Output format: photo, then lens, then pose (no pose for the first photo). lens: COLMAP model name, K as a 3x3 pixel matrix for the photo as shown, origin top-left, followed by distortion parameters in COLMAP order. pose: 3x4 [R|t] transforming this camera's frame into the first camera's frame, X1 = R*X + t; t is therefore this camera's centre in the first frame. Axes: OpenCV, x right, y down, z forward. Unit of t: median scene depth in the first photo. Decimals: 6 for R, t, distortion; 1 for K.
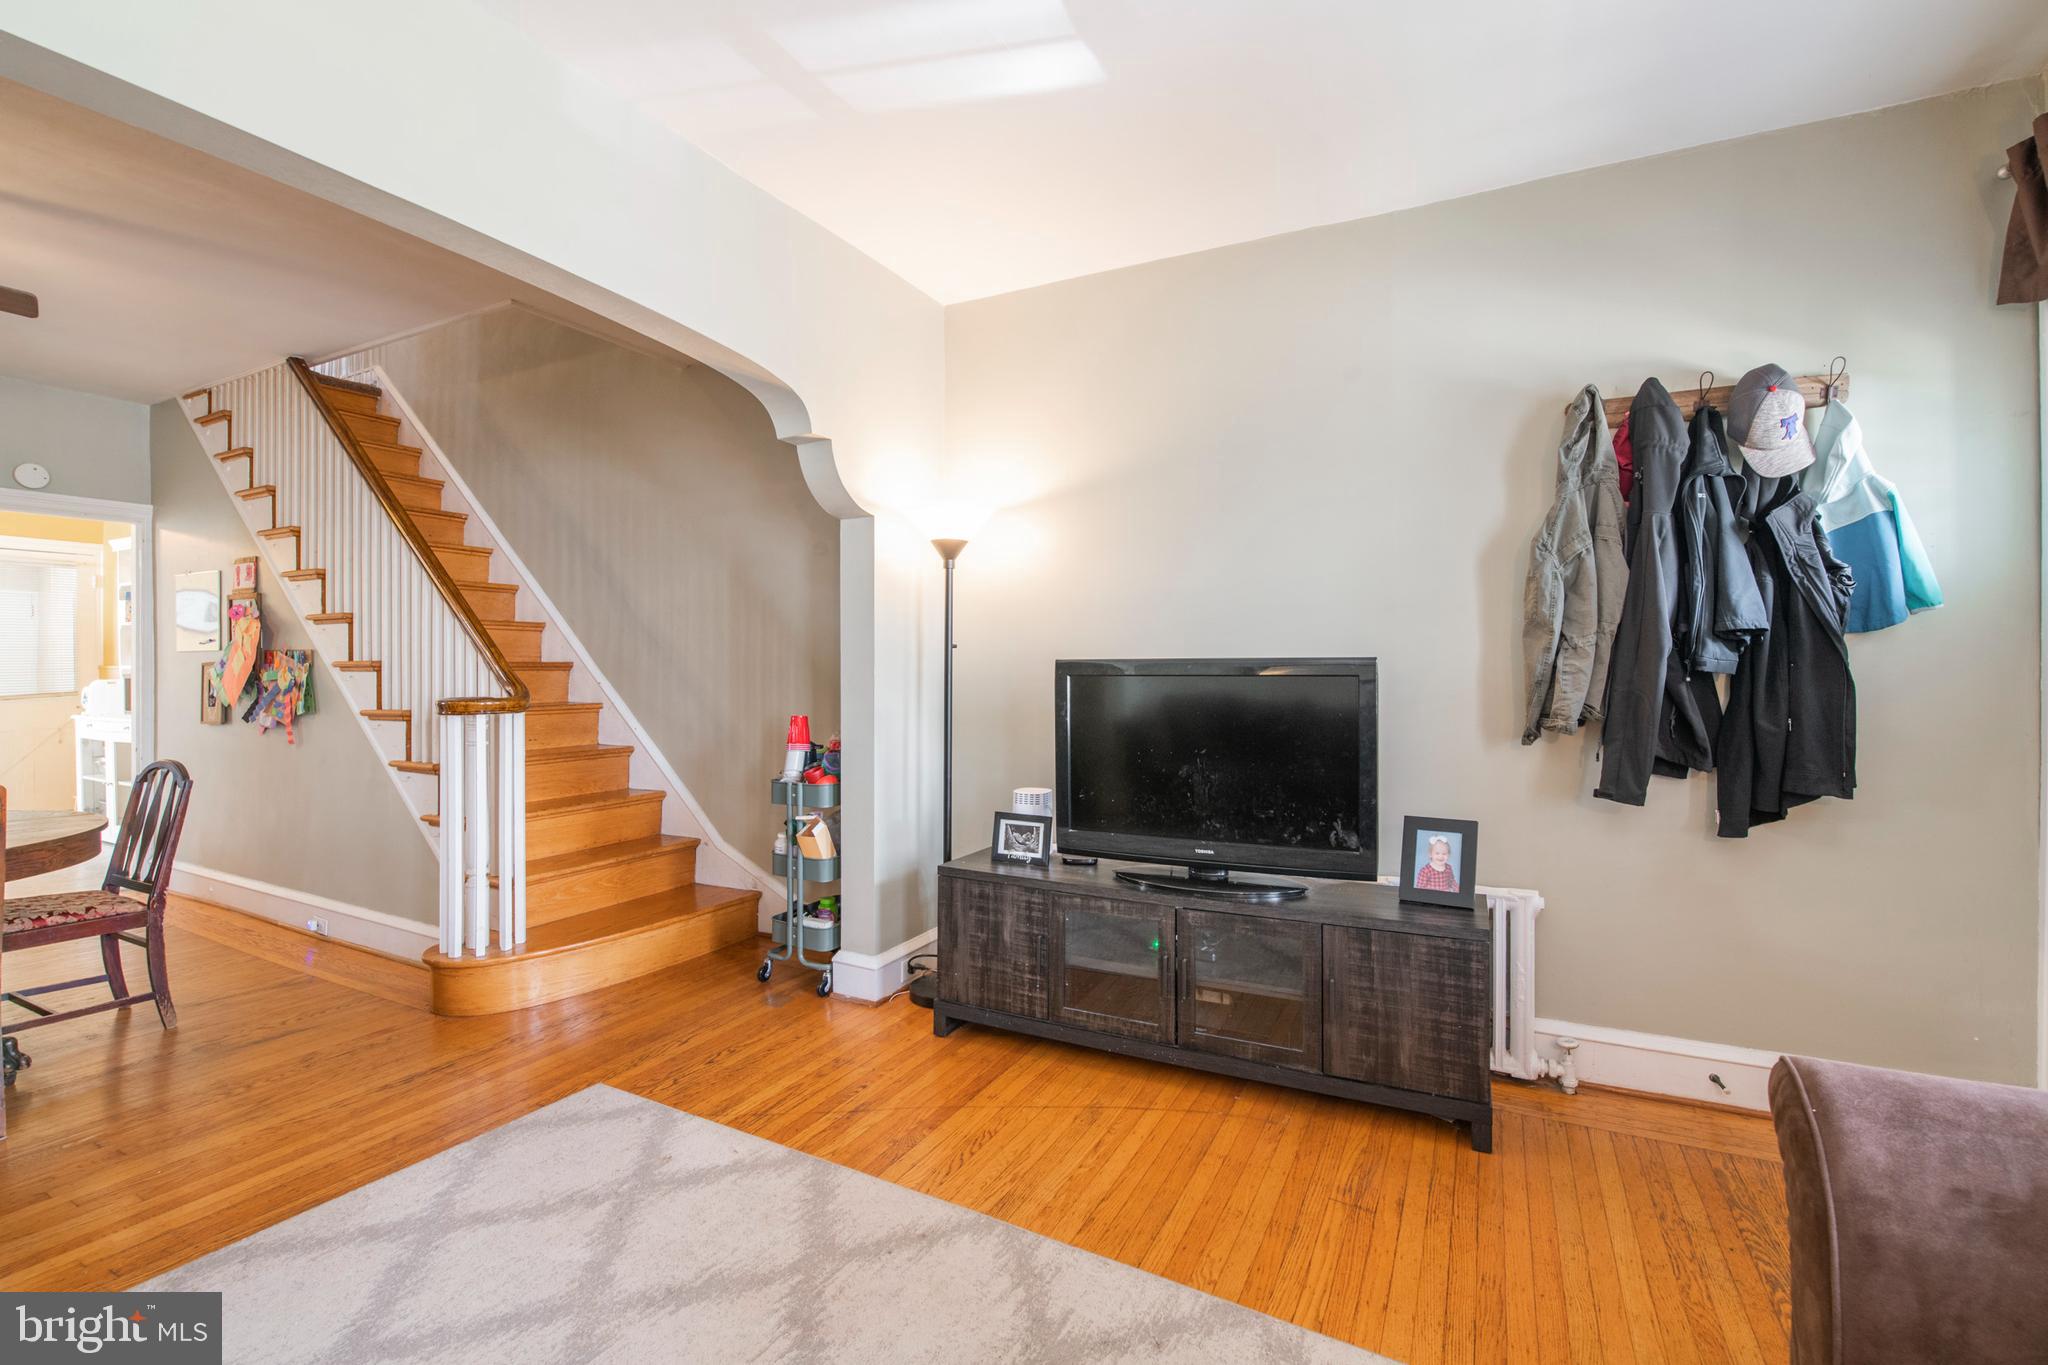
lens RADIAL K [[901.3, 0, 1017.1], [0, 901.3, 670.6], [0, 0, 1]] dist [-0.004994, -0.001365]
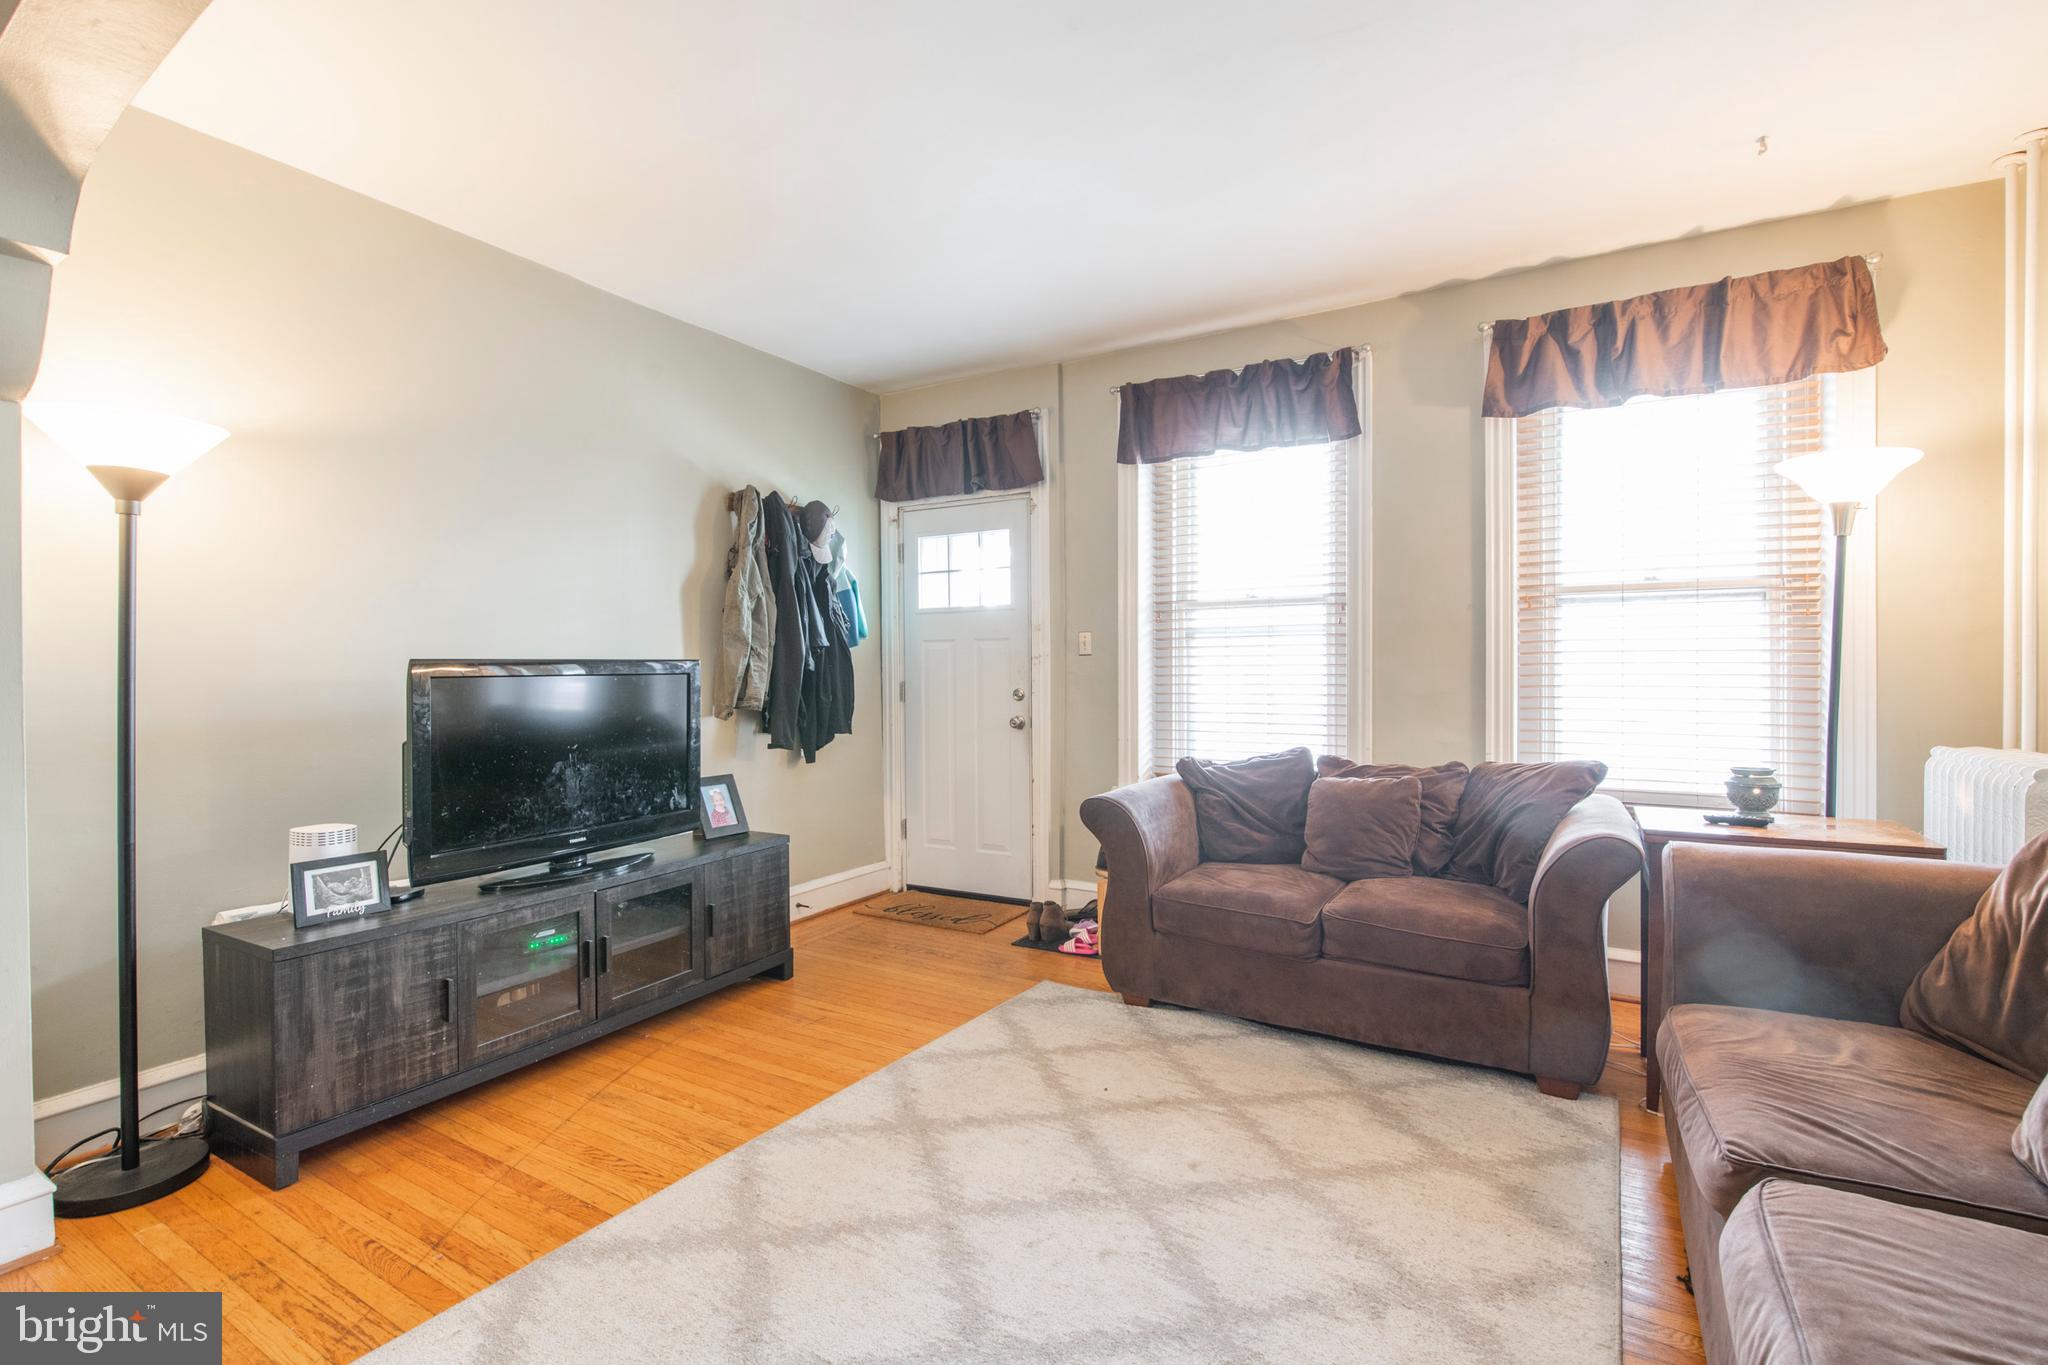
lens RADIAL K [[901.3, 0, 1022.2], [0, 901.3, 673.3], [0, 0, 1]] dist [-0.004994, -0.001365]
pose [[0.065386, -0.006934, 0.997836, -0.738819], [0.010316, 0.999927, 0.006273, 0.001941], [-0.997807, 0.009884, 0.065452, 0.363459]]
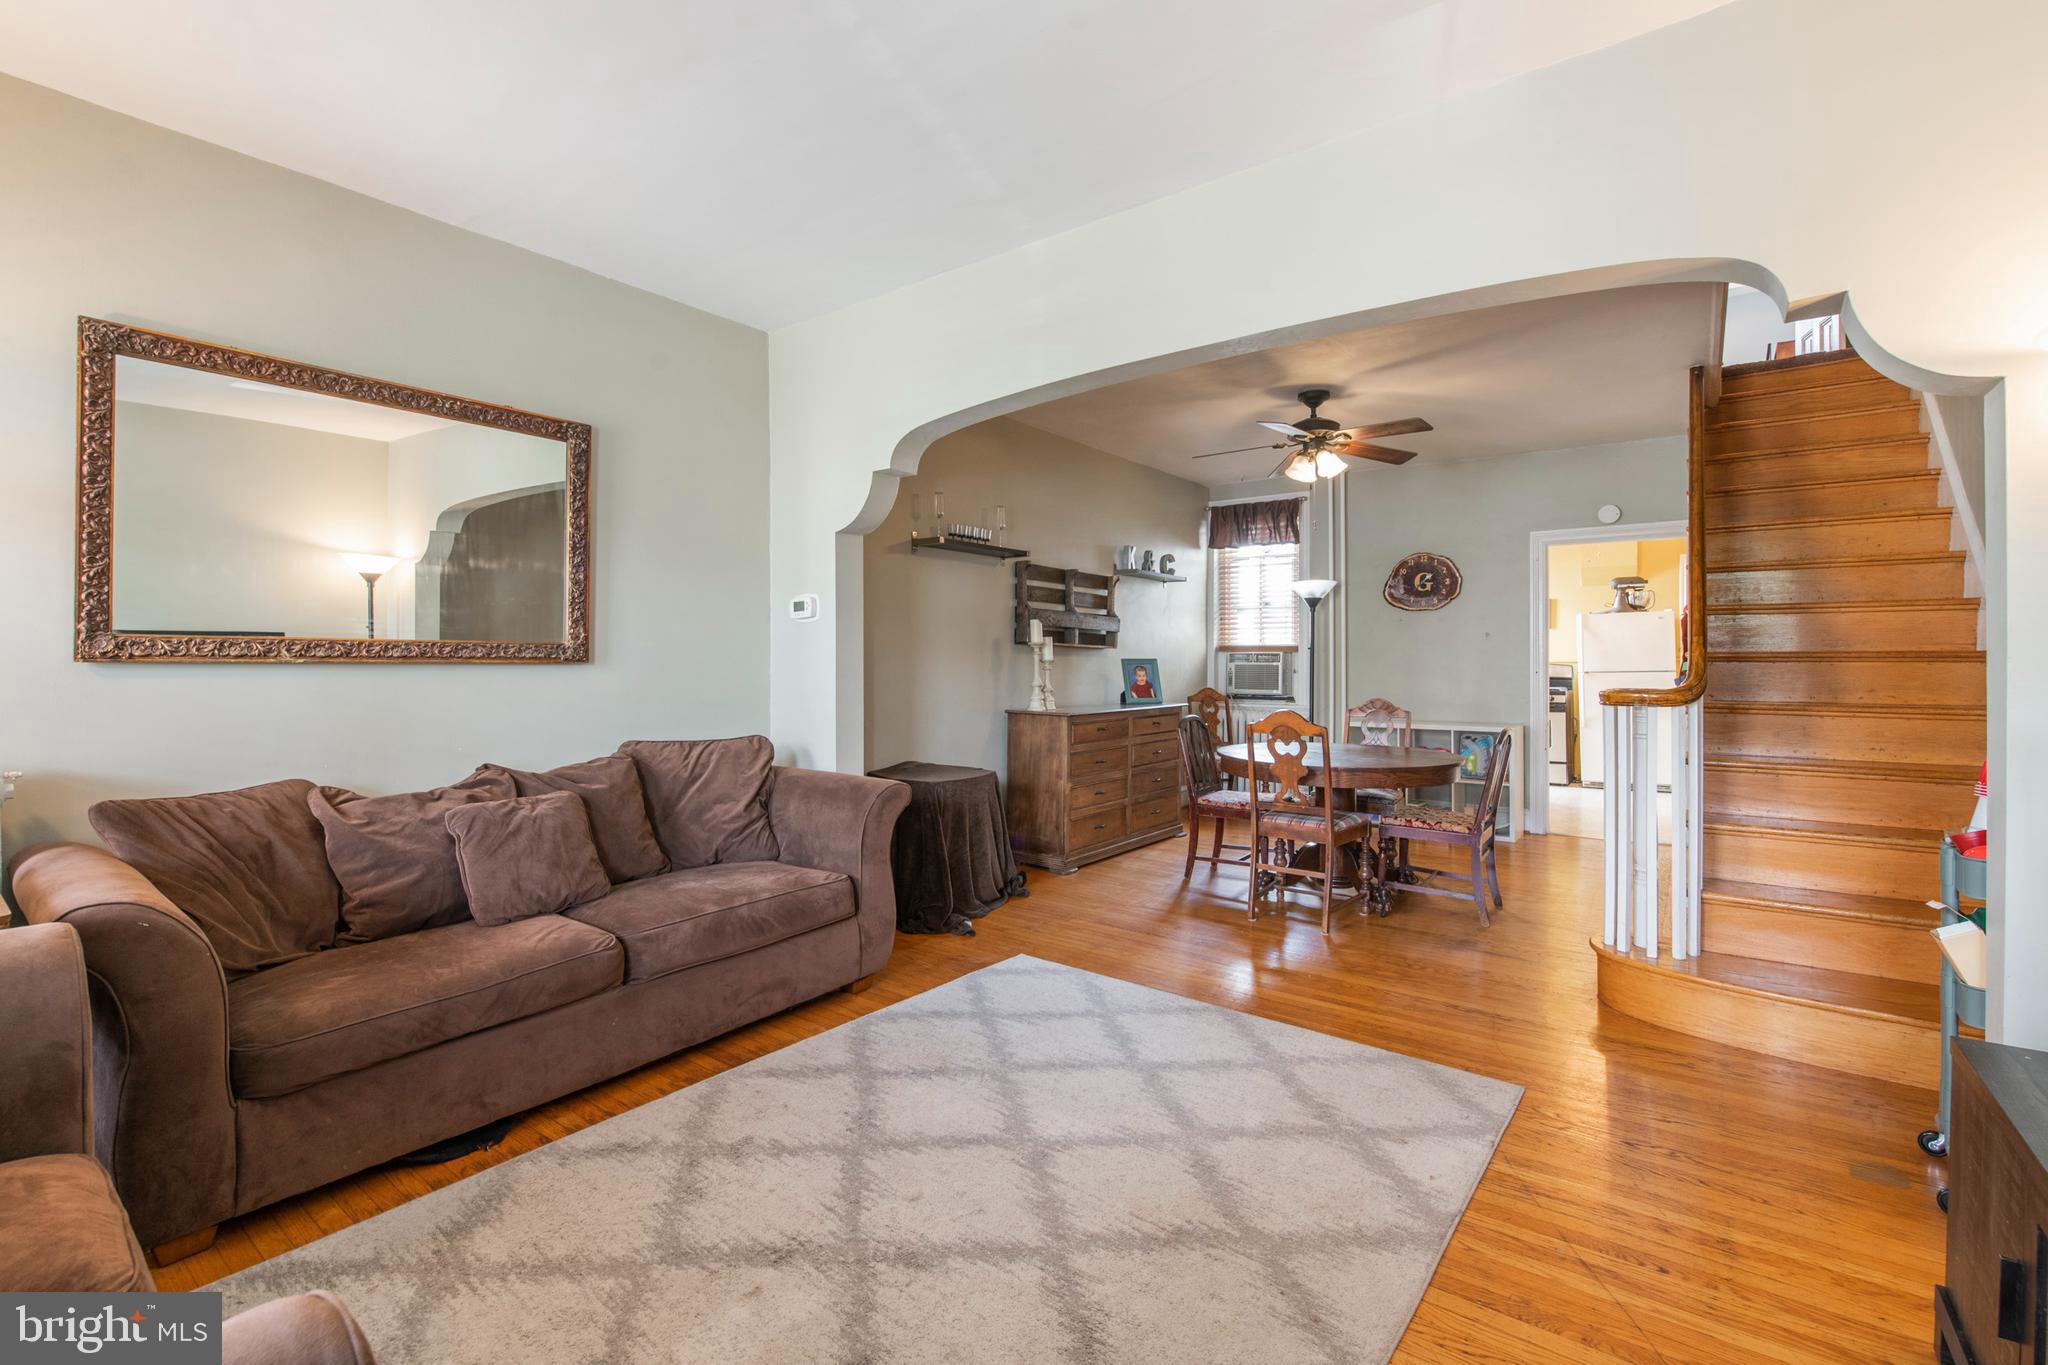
lens RADIAL K [[901.3, 0, 1061.9], [0, 901.3, 674.3], [0, 0, 1]] dist [-0.004994, -0.001365]
pose [[-0.133267, 0.019333, -0.990892, 0.486918], [-0.002030, 0.999802, 0.019780, -0.007439], [0.991078, 0.004647, -0.133201, 0.543820]]
